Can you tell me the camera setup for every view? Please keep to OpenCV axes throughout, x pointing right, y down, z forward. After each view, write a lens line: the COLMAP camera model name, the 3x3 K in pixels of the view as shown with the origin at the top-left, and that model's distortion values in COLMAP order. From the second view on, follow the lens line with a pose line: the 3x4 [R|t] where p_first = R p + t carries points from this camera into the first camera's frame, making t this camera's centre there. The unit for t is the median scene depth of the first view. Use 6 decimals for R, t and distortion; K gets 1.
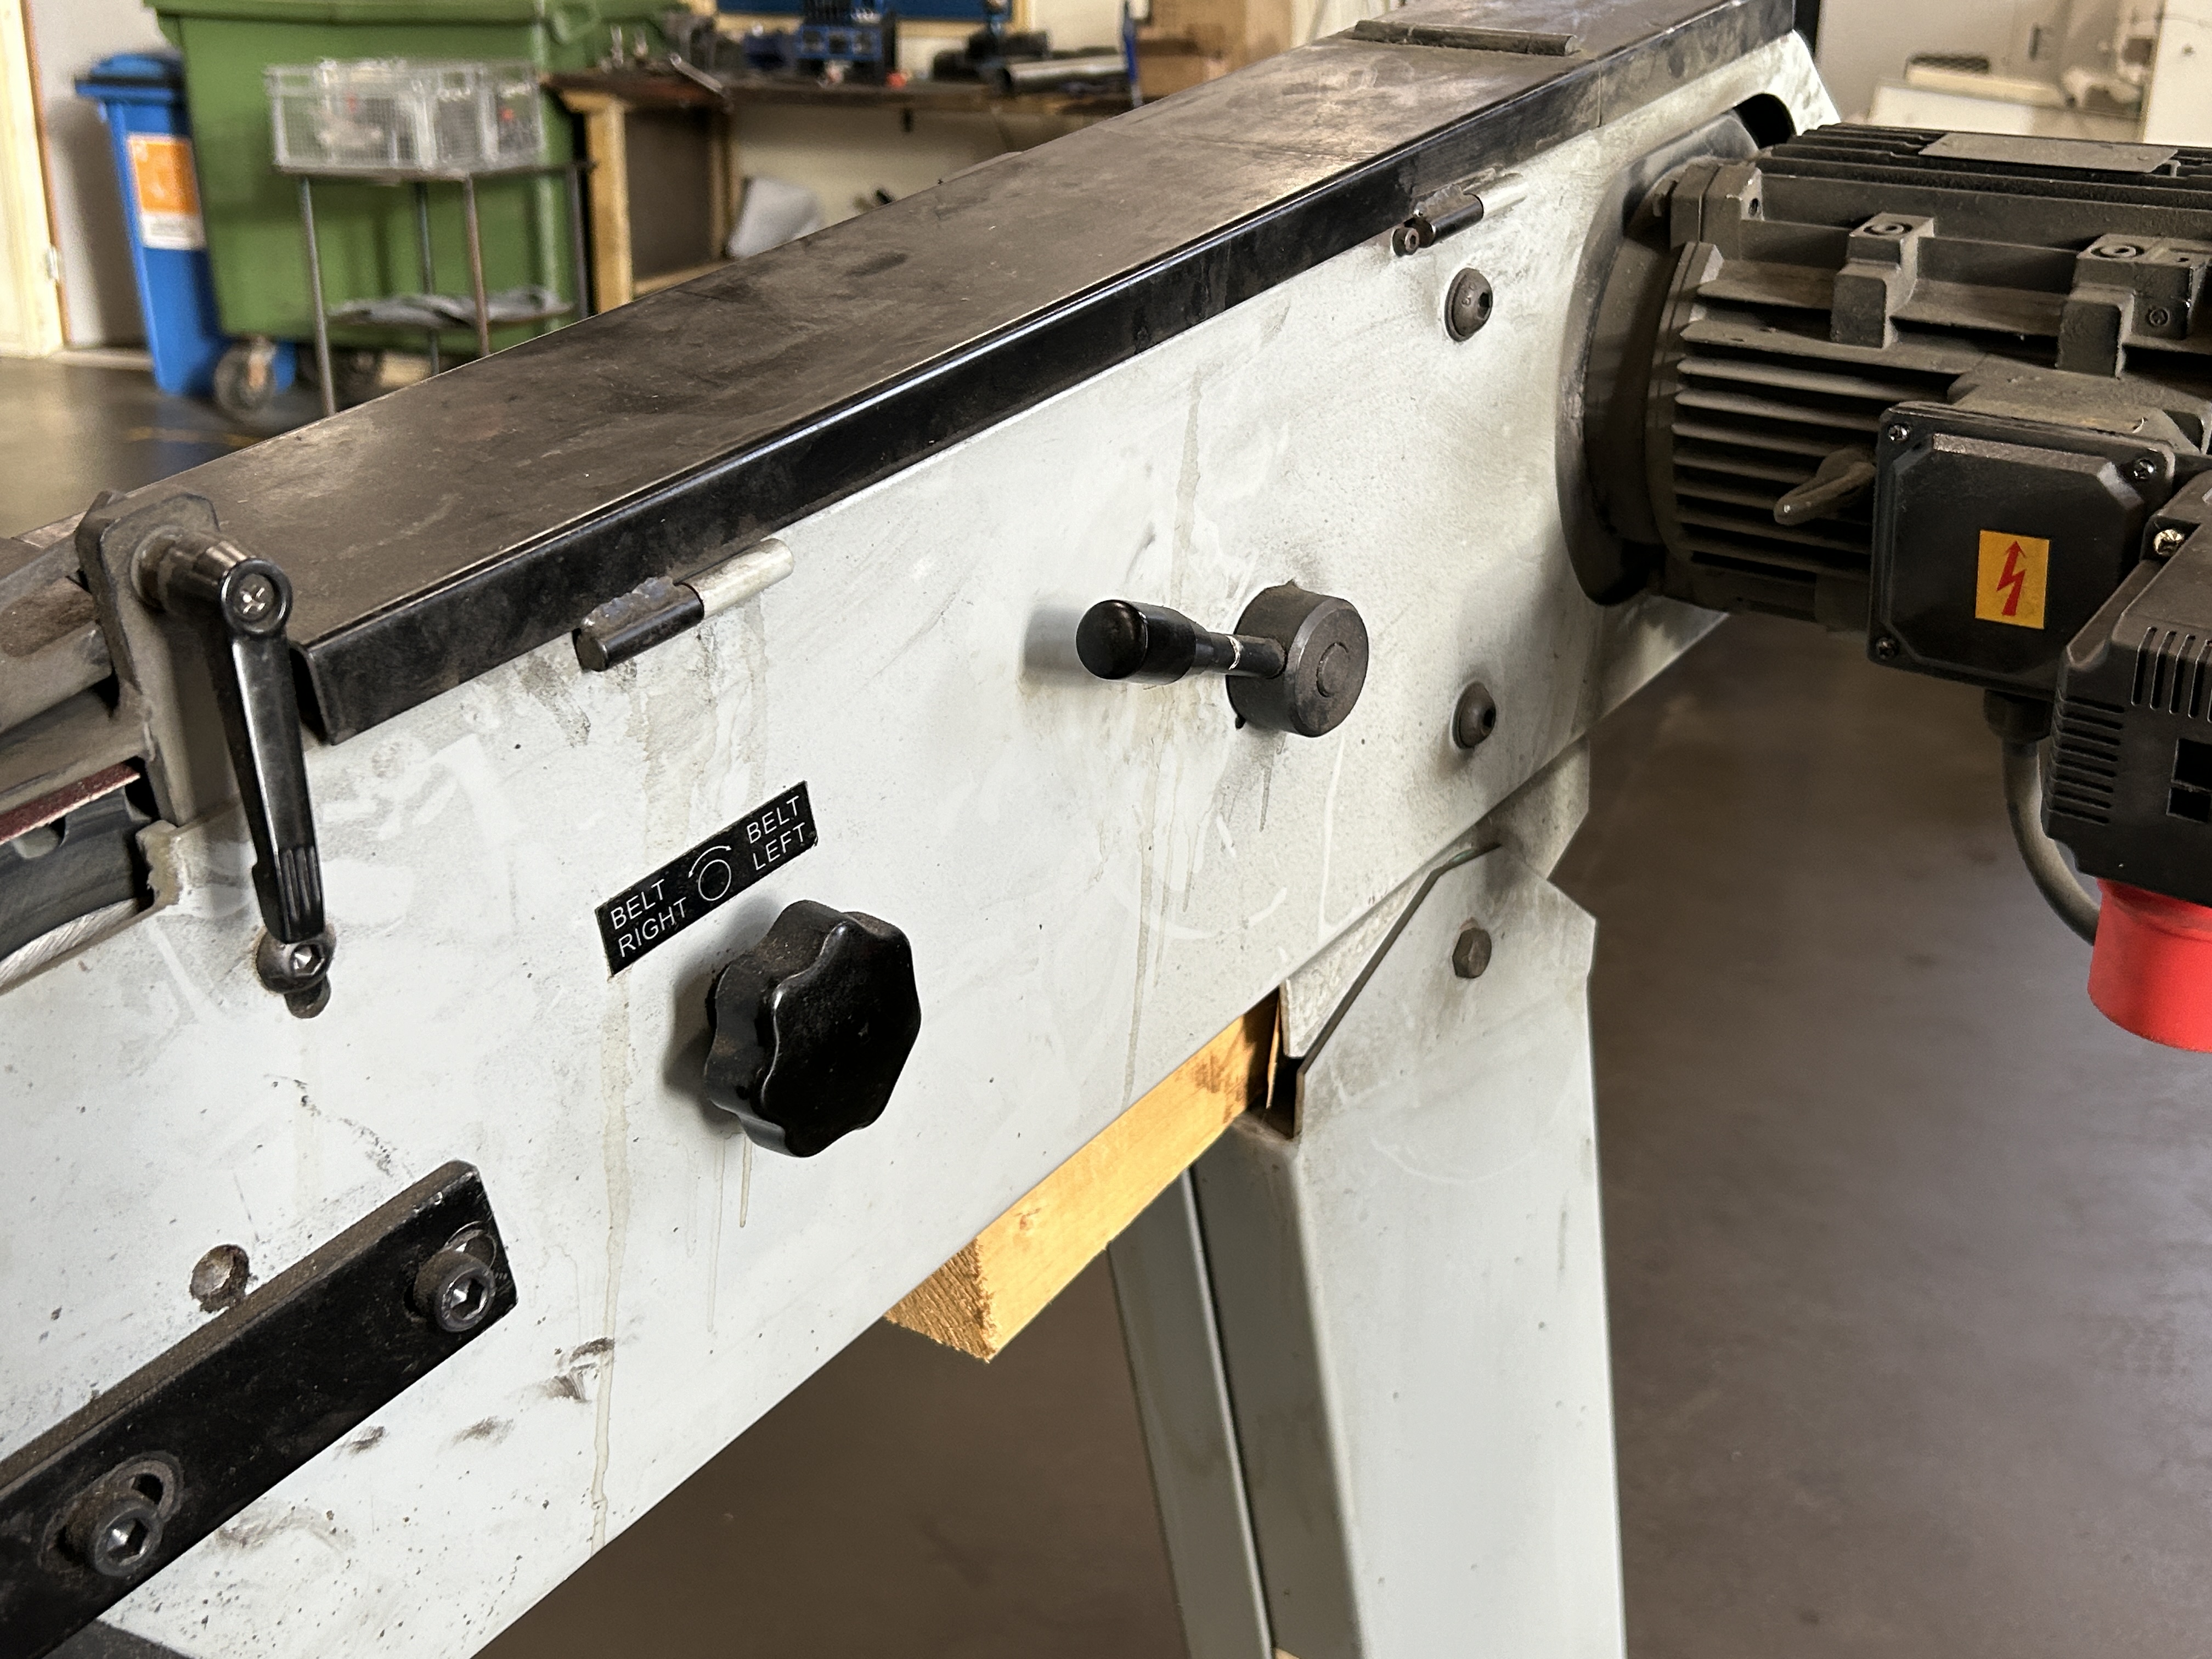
lens RADIAL K [[2345.3, 0, 1150.9], [0, 2345.3, 814.3], [0, 0, 1]] dist [0.037534, 0.000000]
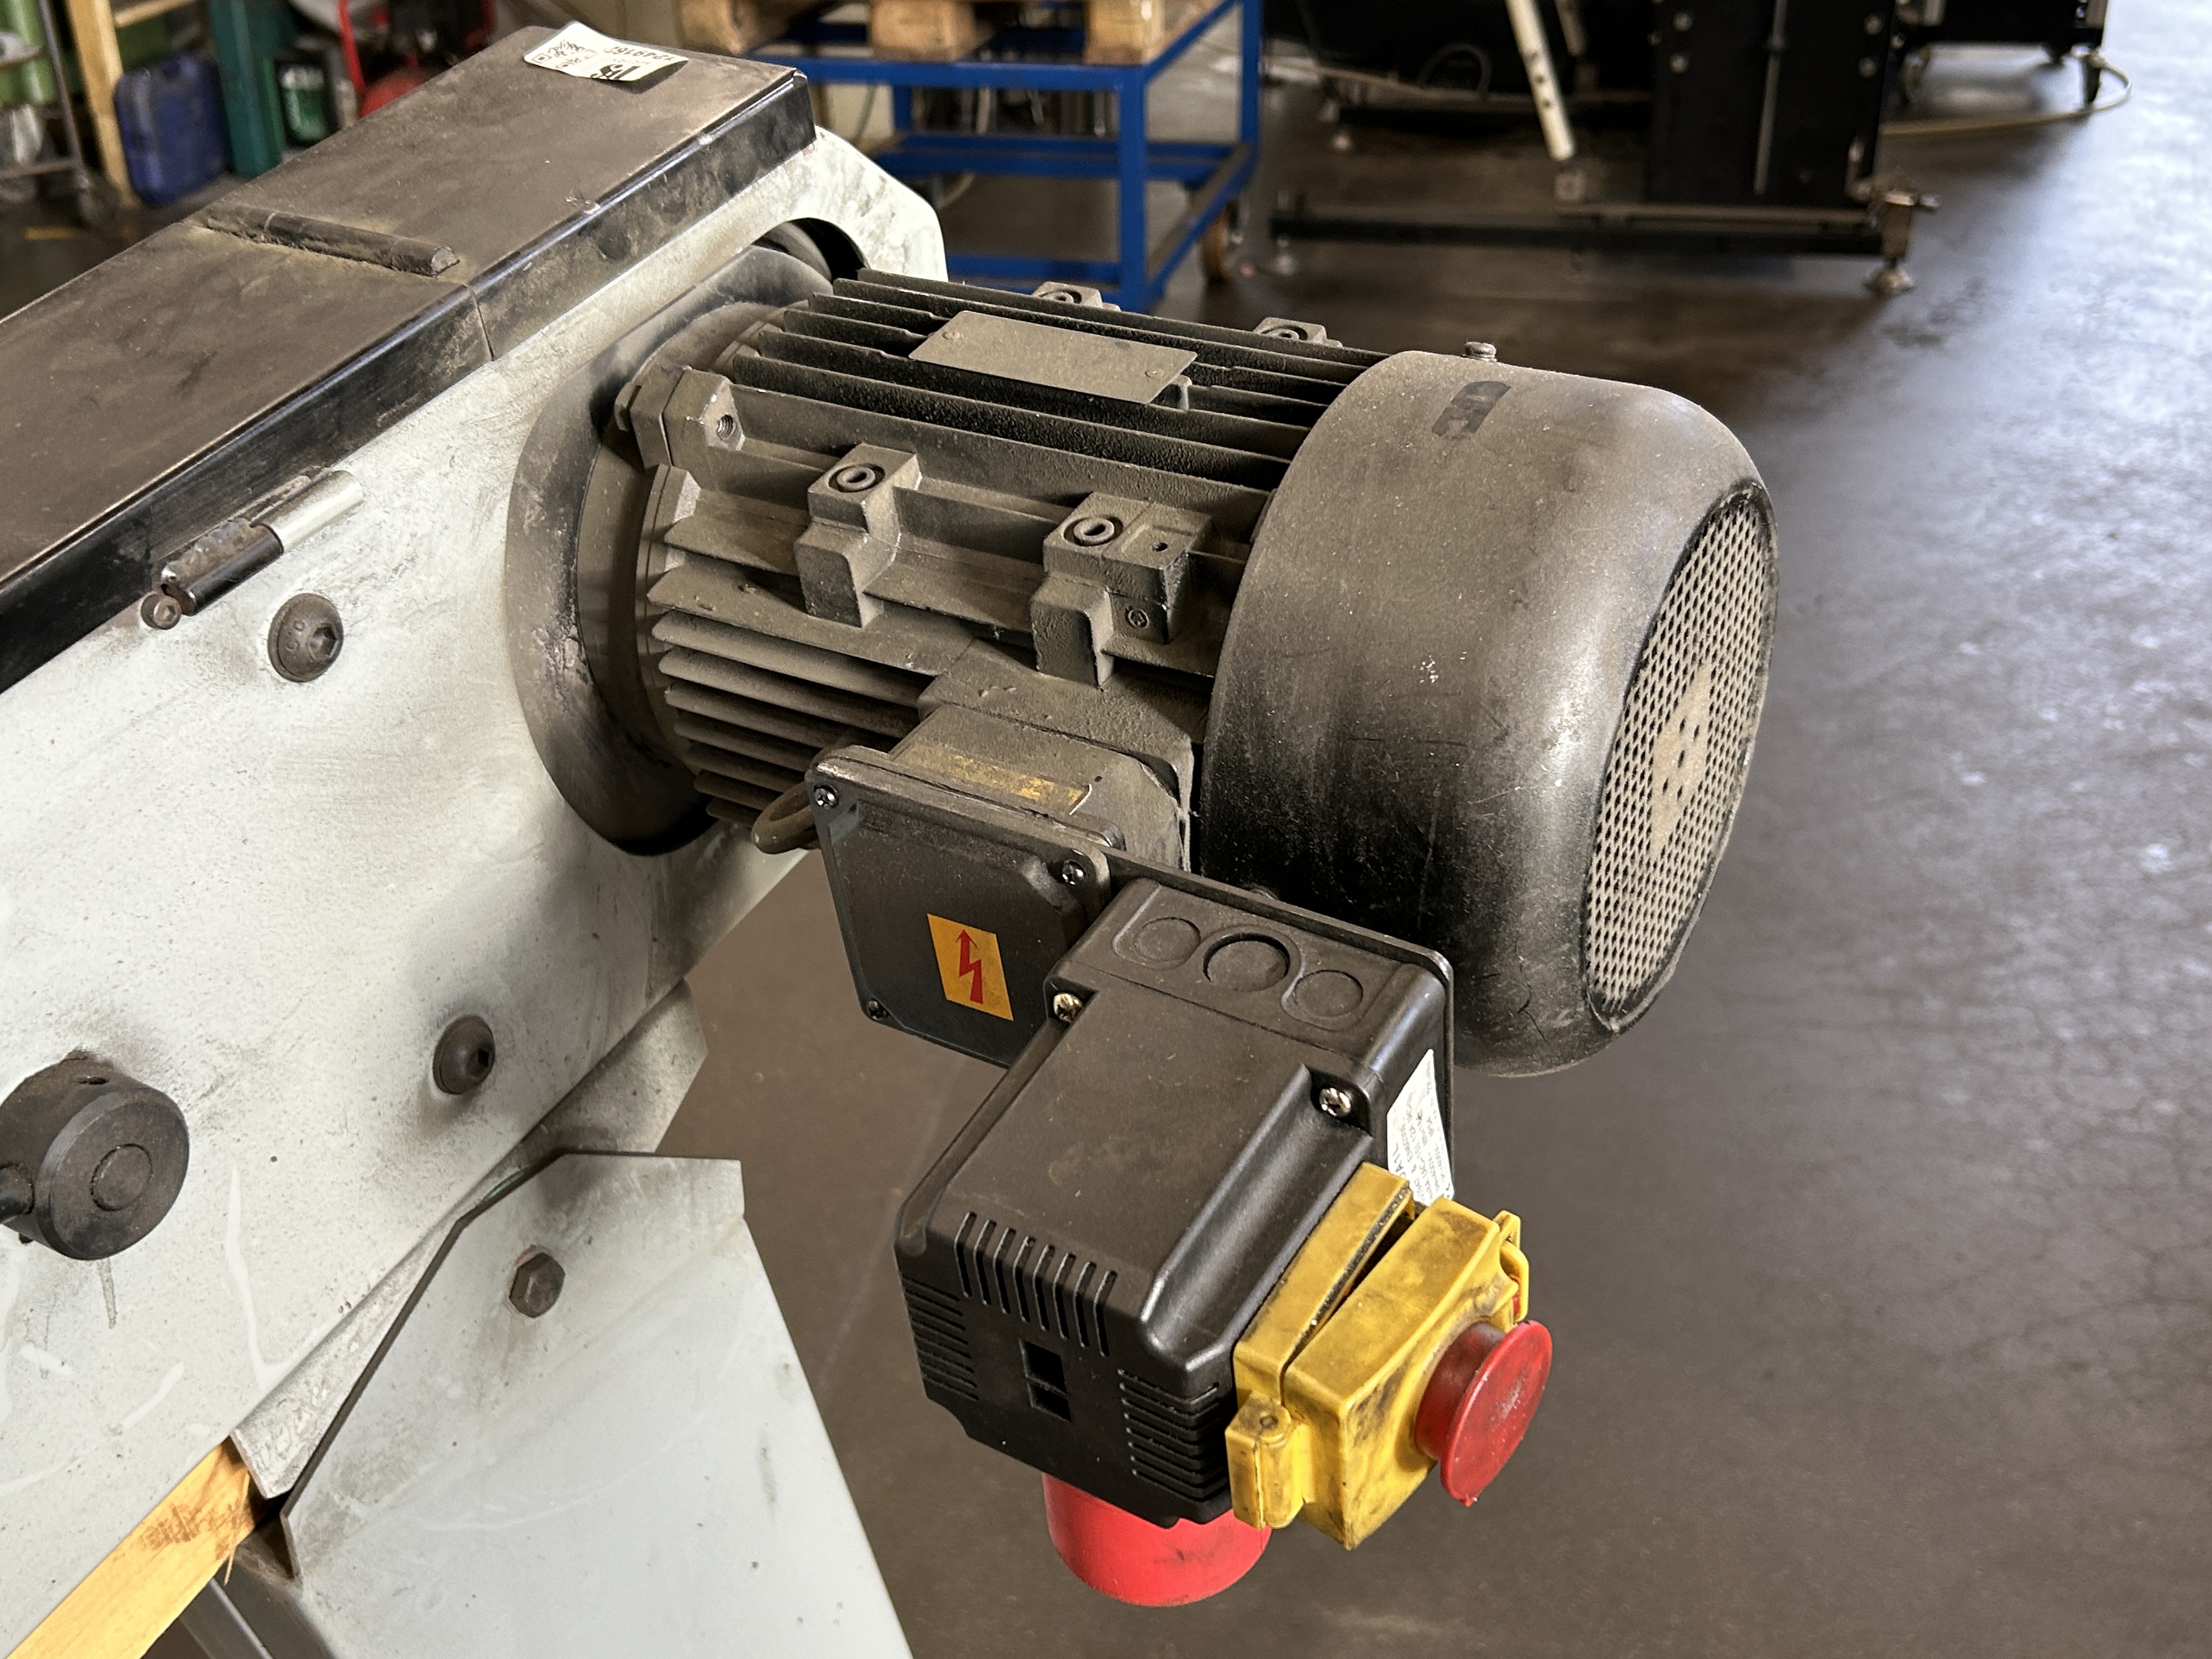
lens RADIAL K [[2345.3, 0, 1086.4], [0, 2345.3, 832.3], [0, 0, 1]] dist [0.037534, 0.000000]
pose [[0.991751, -0.095405, 0.085608, 0.322649], [0.080639, 0.983511, 0.161876, -0.262120], [-0.099640, -0.153637, 0.983091, 0.188125]]
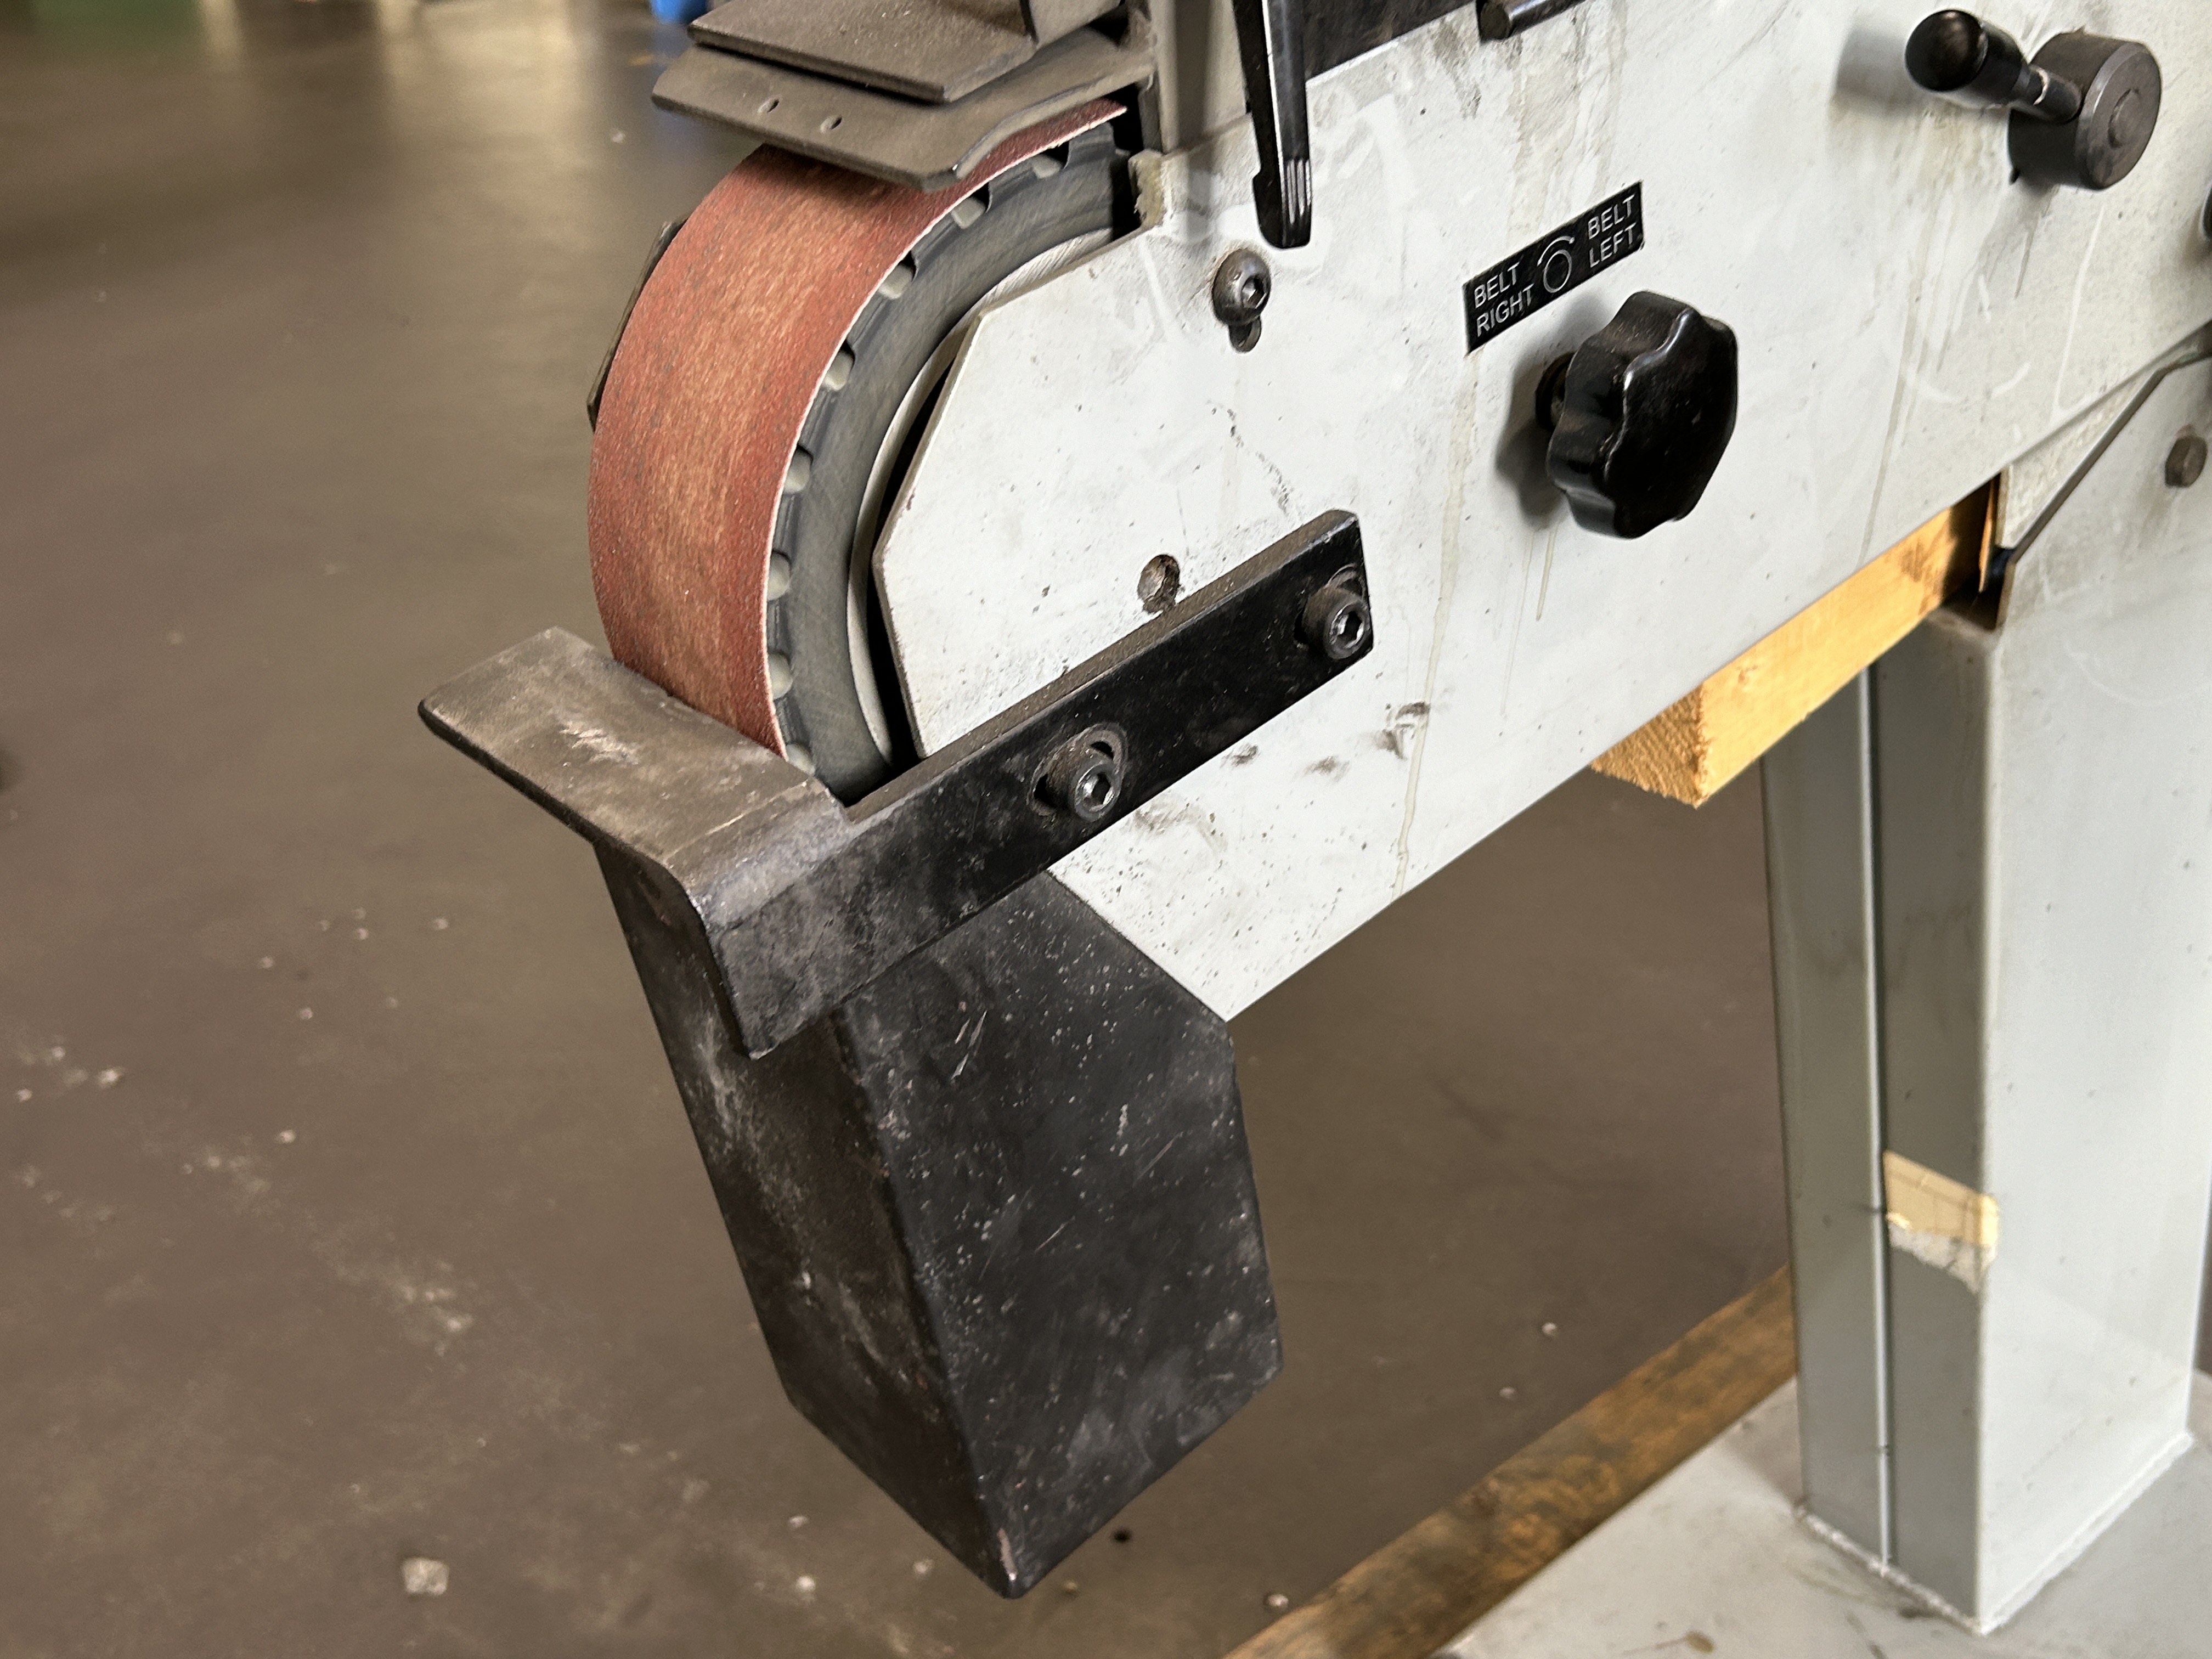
lens RADIAL K [[2345.3, 0, 1088.6], [0, 2345.3, 845.1], [0, 0, 1]] dist [0.037534, 0.000000]
pose [[0.978796, 0.063736, -0.194671, -0.125577], [-0.033361, 0.987272, 0.155500, 0.092216], [0.202104, -0.145708, 0.968464, -0.074596]]
